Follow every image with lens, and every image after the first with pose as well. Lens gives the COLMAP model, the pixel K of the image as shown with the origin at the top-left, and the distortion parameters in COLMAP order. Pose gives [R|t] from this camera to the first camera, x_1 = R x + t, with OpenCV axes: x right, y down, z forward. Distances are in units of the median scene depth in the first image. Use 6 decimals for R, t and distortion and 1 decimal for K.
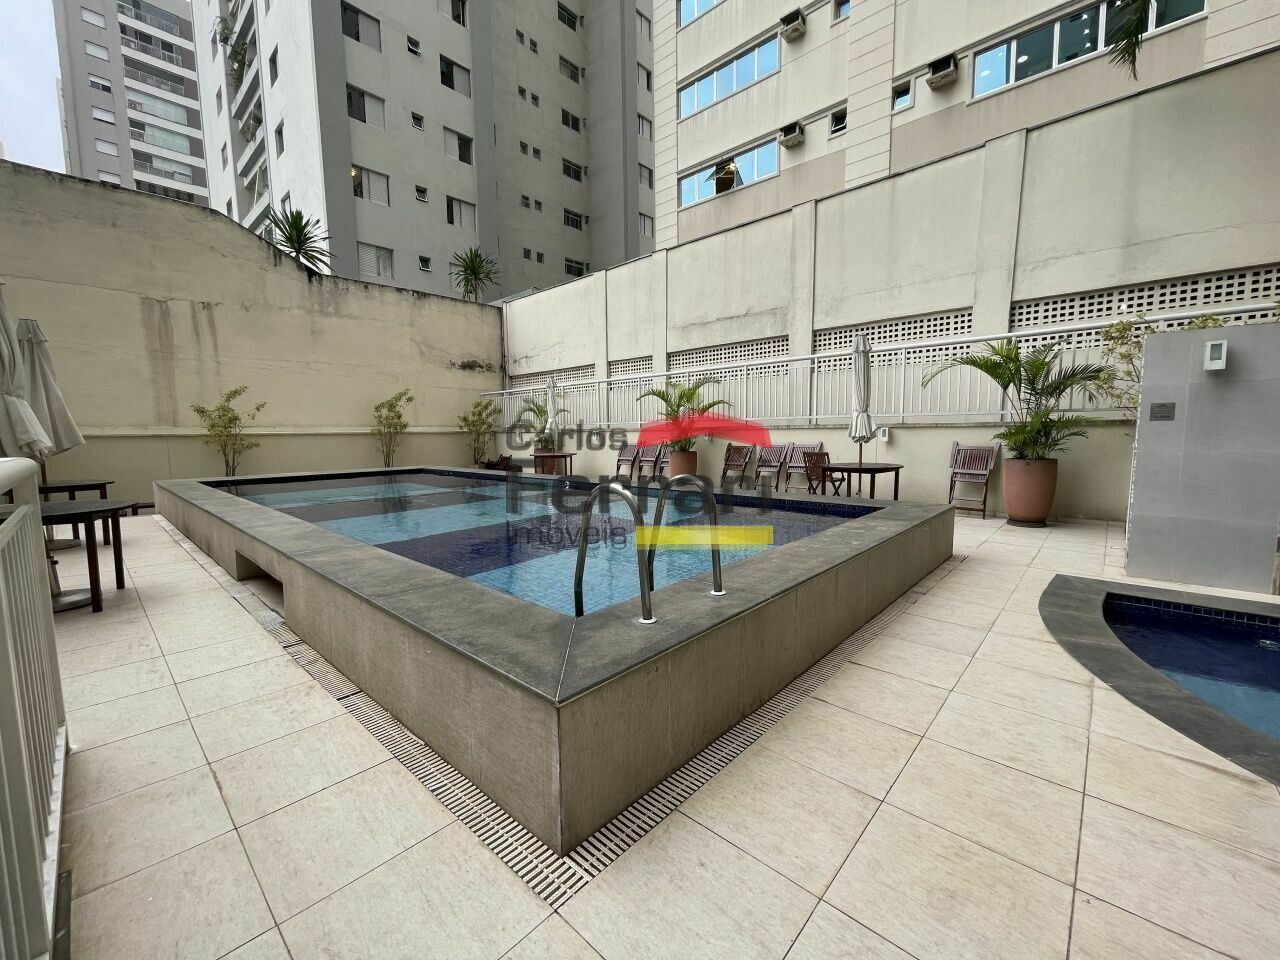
lens RADIAL K [[518.6, 0, 641.5], [0, 518.6, 480.3], [0, 0, 1]] dist [-0.012892, -0.000631]
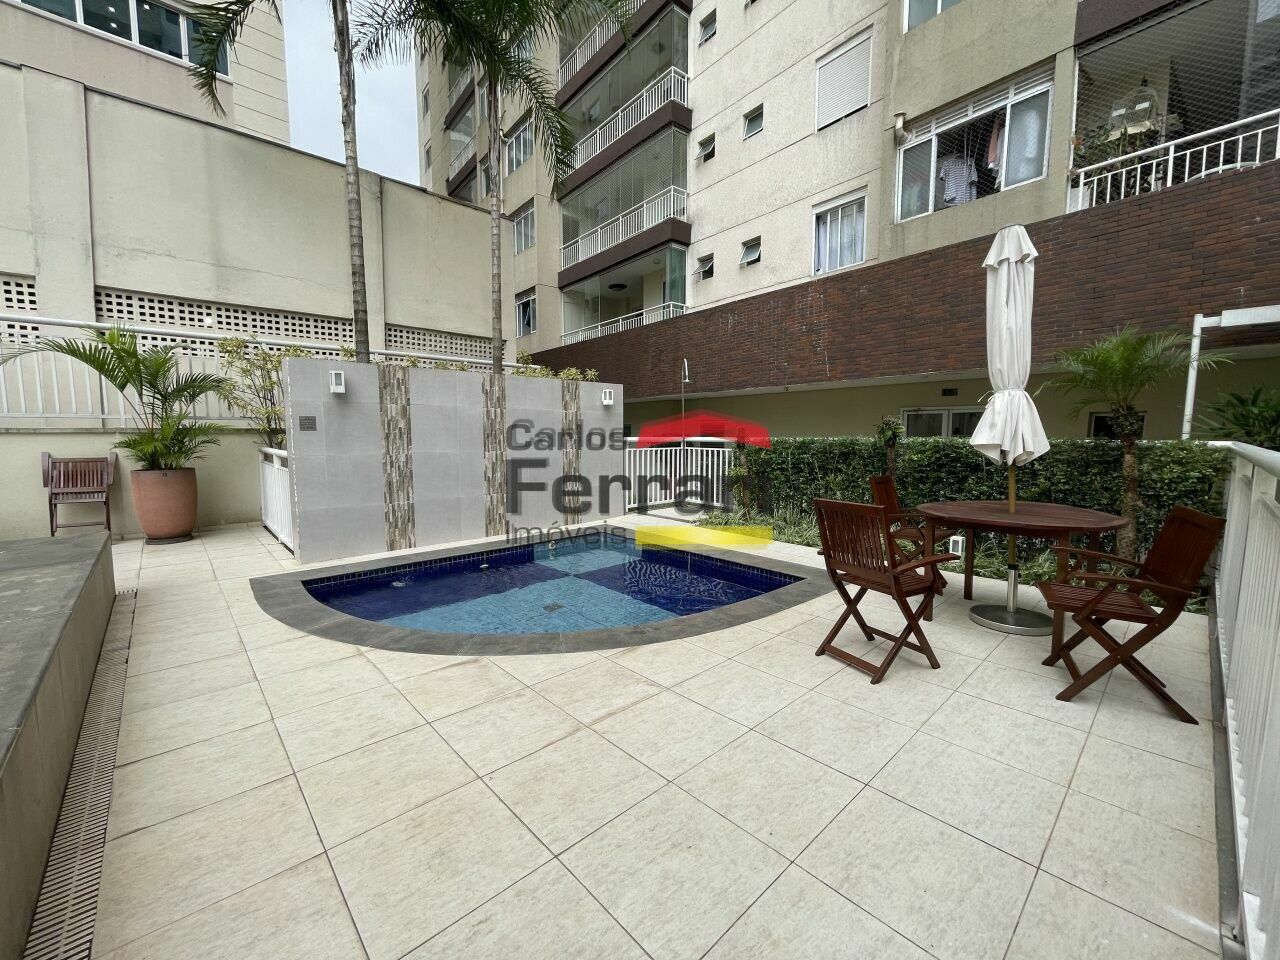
lens RADIAL K [[518.6, 0, 641.6], [0, 518.6, 478.5], [0, 0, 1]] dist [-0.012892, -0.000631]
pose [[0.047144, -0.070491, 0.996398, -0.157794], [0.089896, 0.993759, 0.066051, -0.013407], [-0.994835, 0.086458, 0.053186, 0.158907]]
